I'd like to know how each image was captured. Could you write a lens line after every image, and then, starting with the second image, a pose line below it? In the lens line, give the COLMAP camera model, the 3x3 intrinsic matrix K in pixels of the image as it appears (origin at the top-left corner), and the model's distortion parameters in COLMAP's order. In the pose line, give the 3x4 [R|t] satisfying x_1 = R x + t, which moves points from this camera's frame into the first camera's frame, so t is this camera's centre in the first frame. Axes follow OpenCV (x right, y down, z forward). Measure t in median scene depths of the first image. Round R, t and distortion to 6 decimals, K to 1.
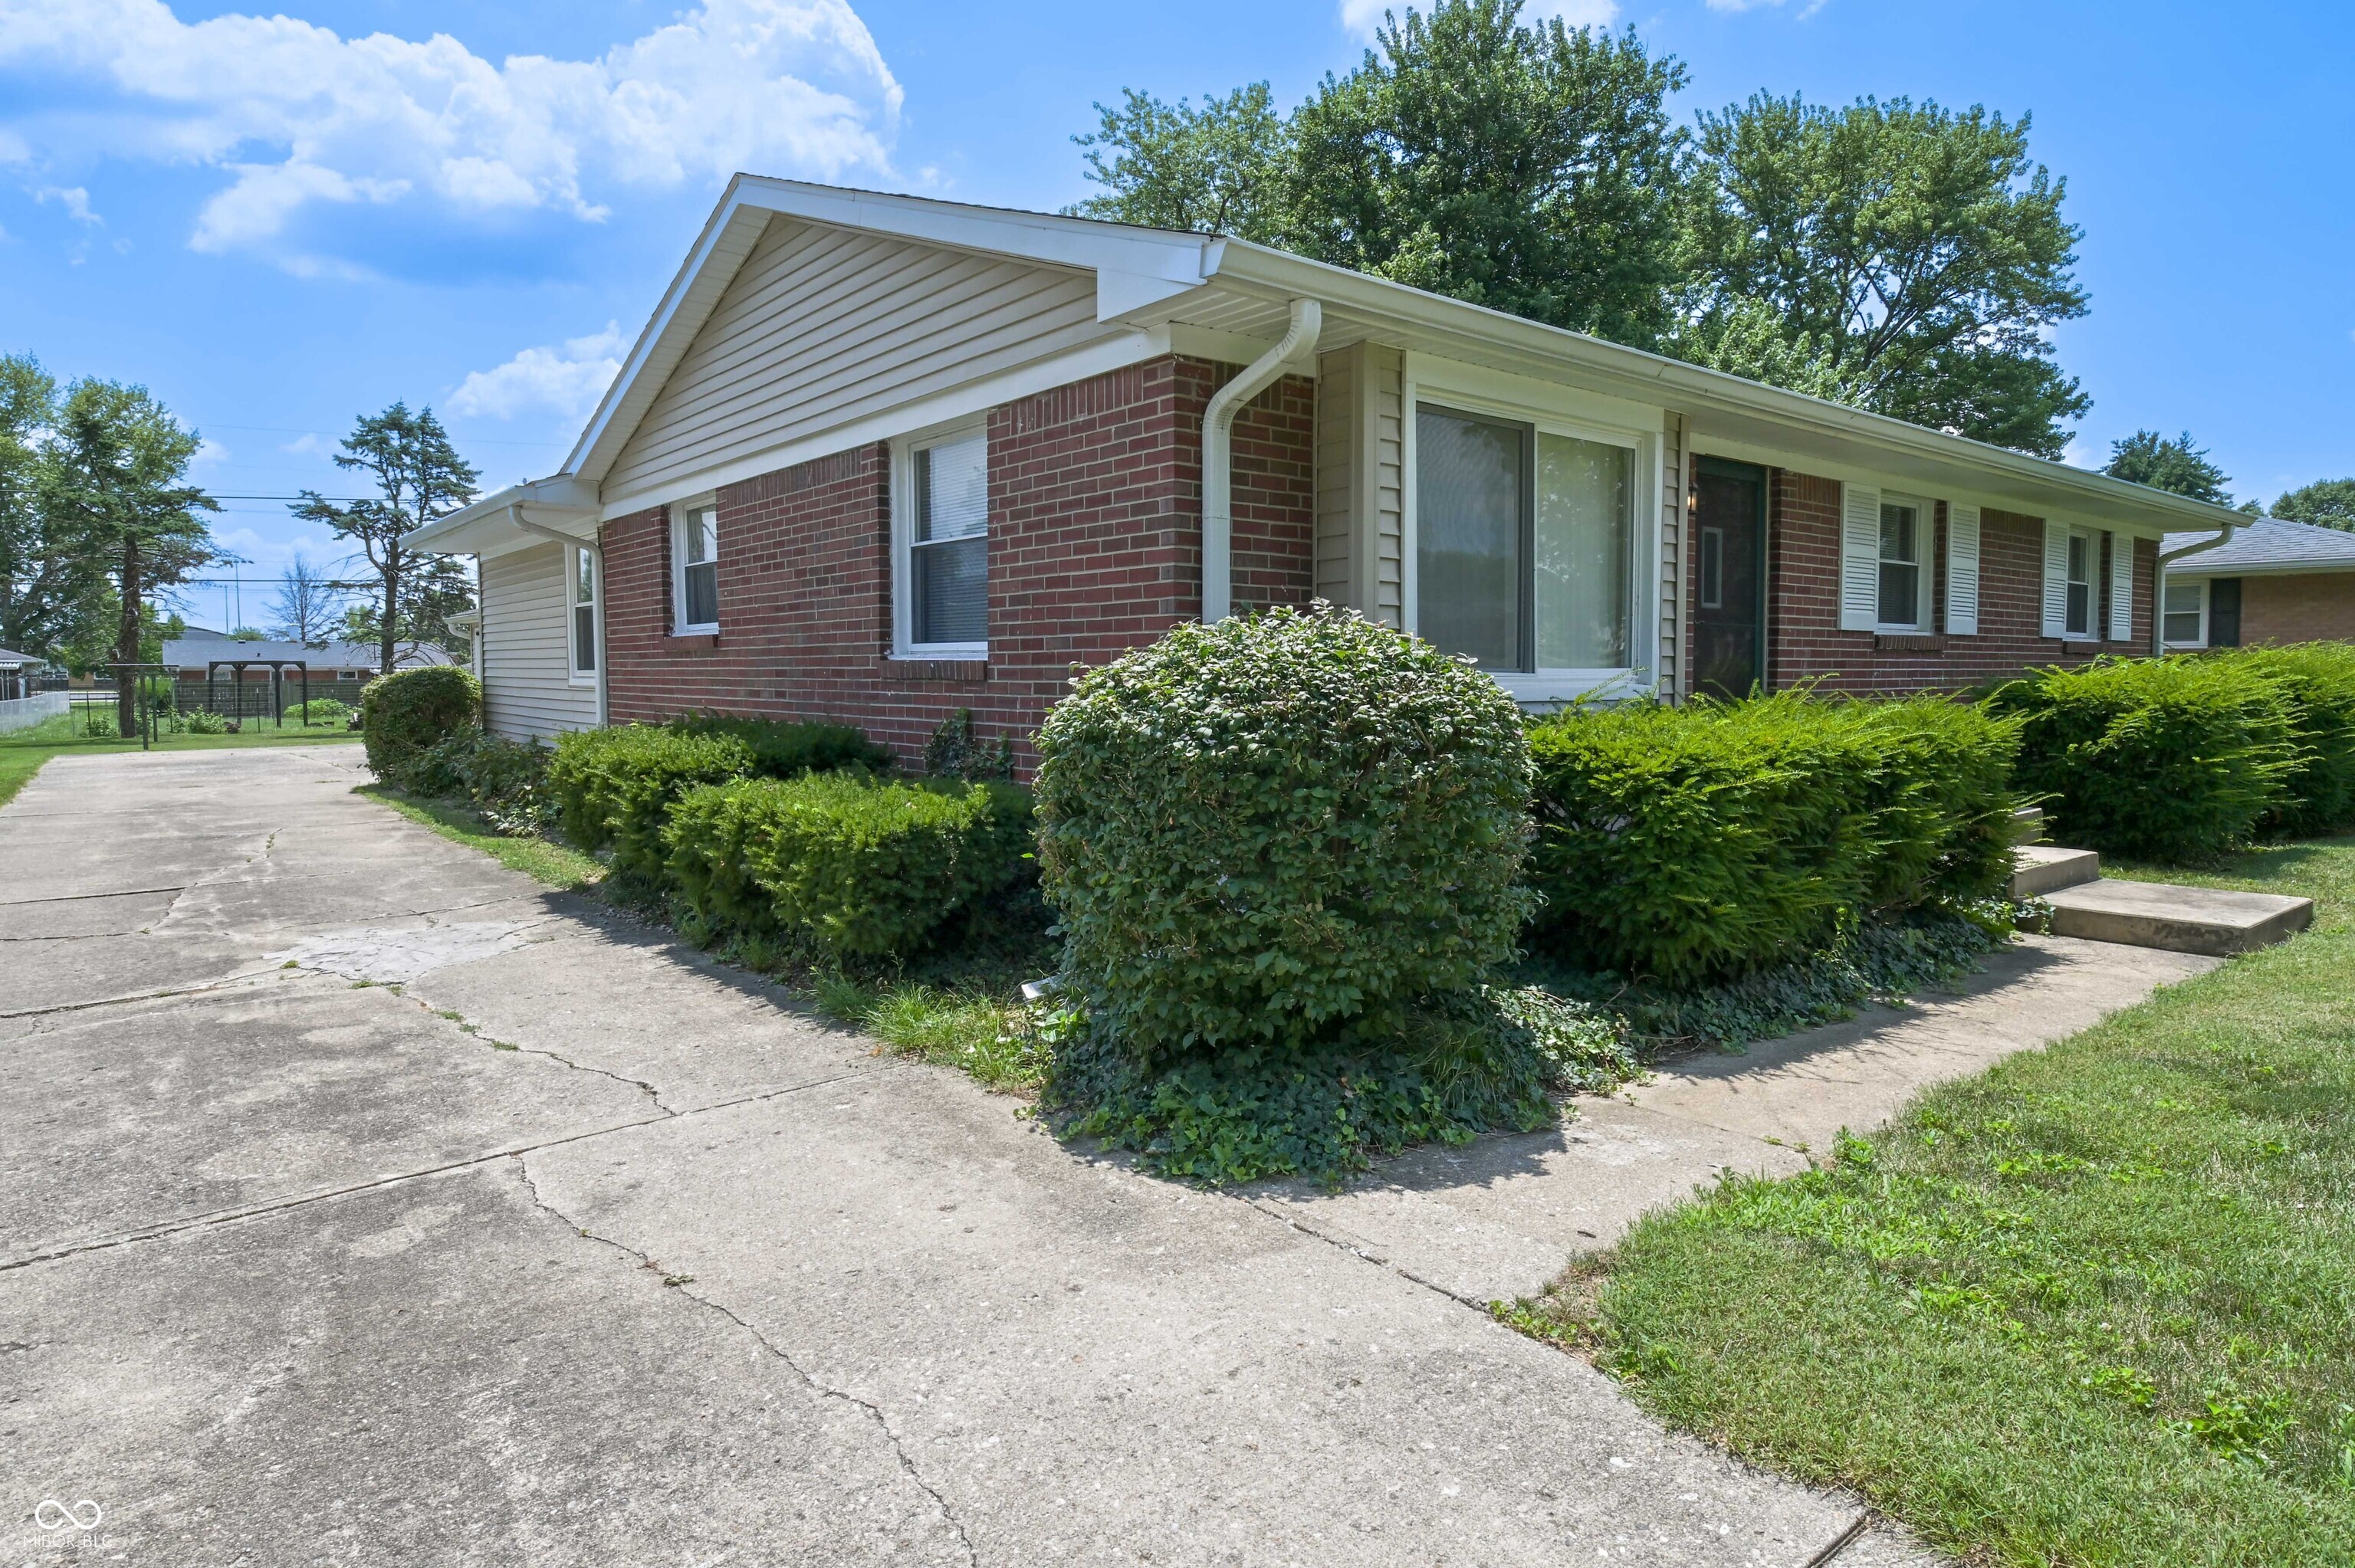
lens RADIAL K [[1320.6, 0, 1179.5], [0, 1320.6, 724.9], [0, 0, 1]] dist [0.004861, 0.000398]
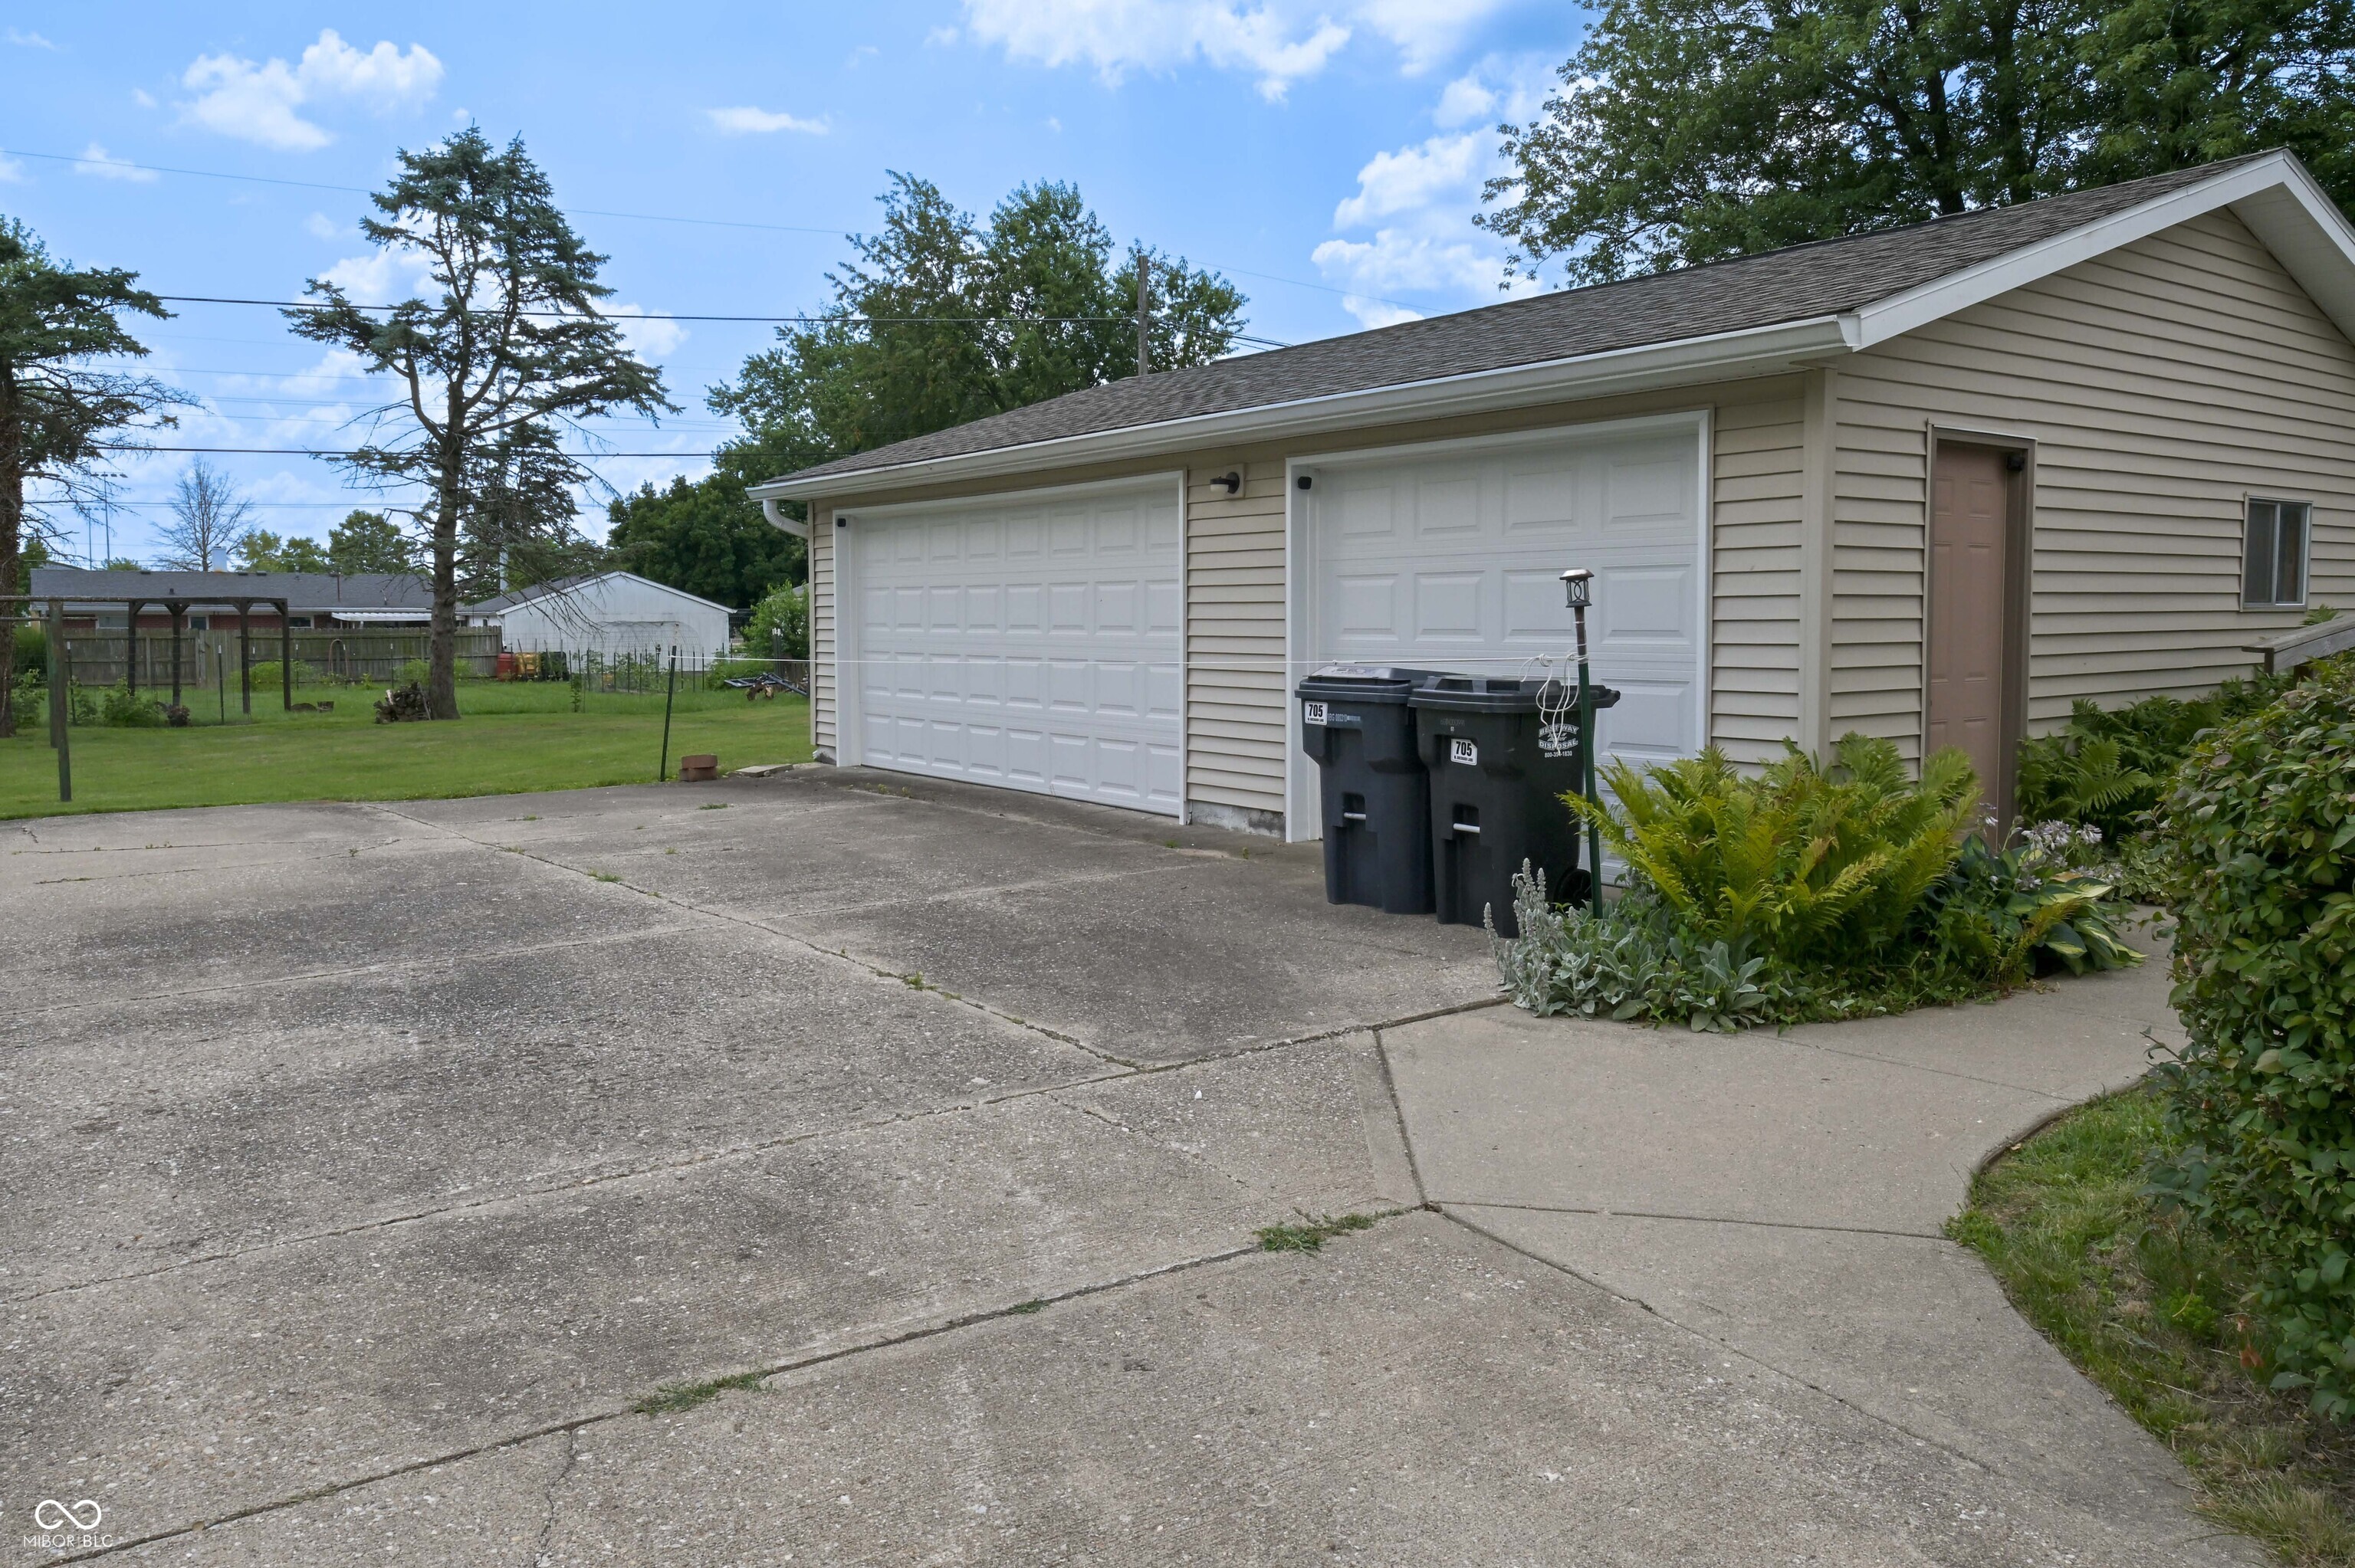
lens RADIAL K [[1694.0, 0, 1221.6], [0, 1694.0, 676.4], [0, 0, 1]] dist [-0.006295, 0.000621]
pose [[0.999589, -0.001762, -0.028619, -0.261508], [0.001613, 0.999985, -0.005235, -0.010683], [0.028628, 0.005187, 0.999577, 0.310118]]
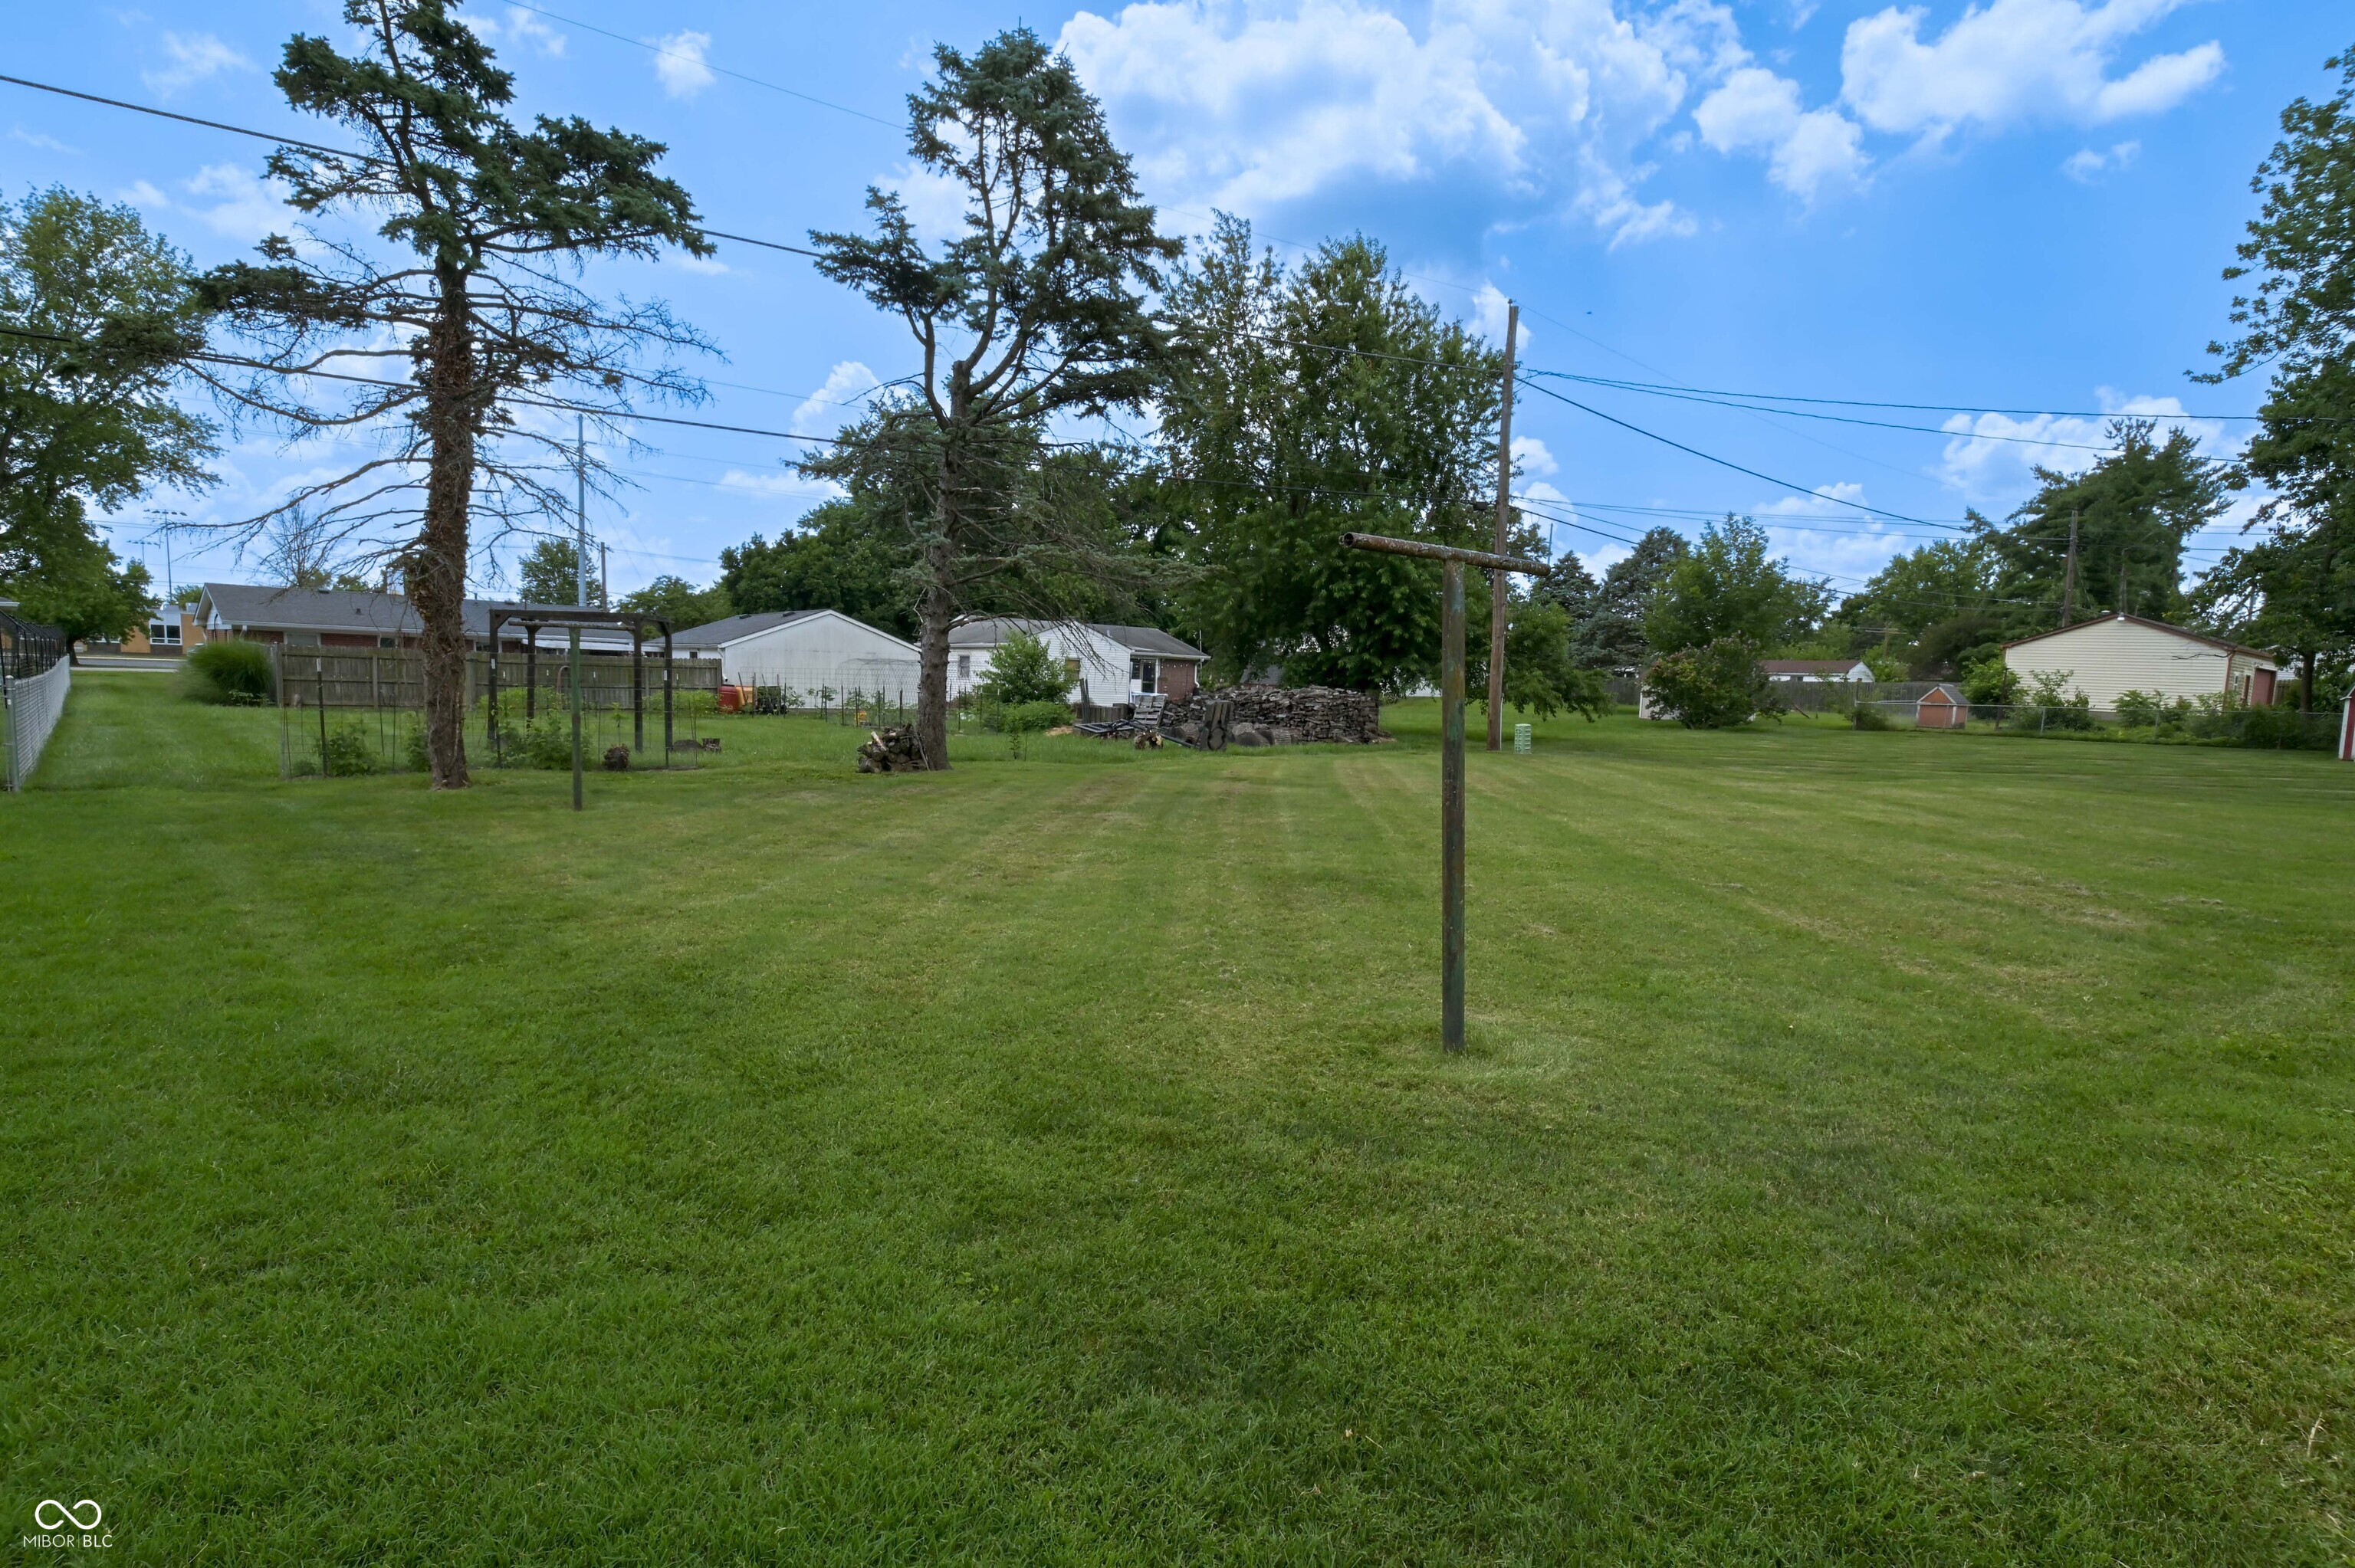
lens RADIAL K [[1271.7, 0, 1180.4], [0, 1271.7, 793.9], [0, 0, 1]] dist [0.003774, -0.000798]
pose [[0.996563, 0.028464, 0.077797, -0.570883], [-0.032466, 0.998187, 0.050681, -0.014097], [-0.076213, -0.053032, 0.995680, 0.571474]]
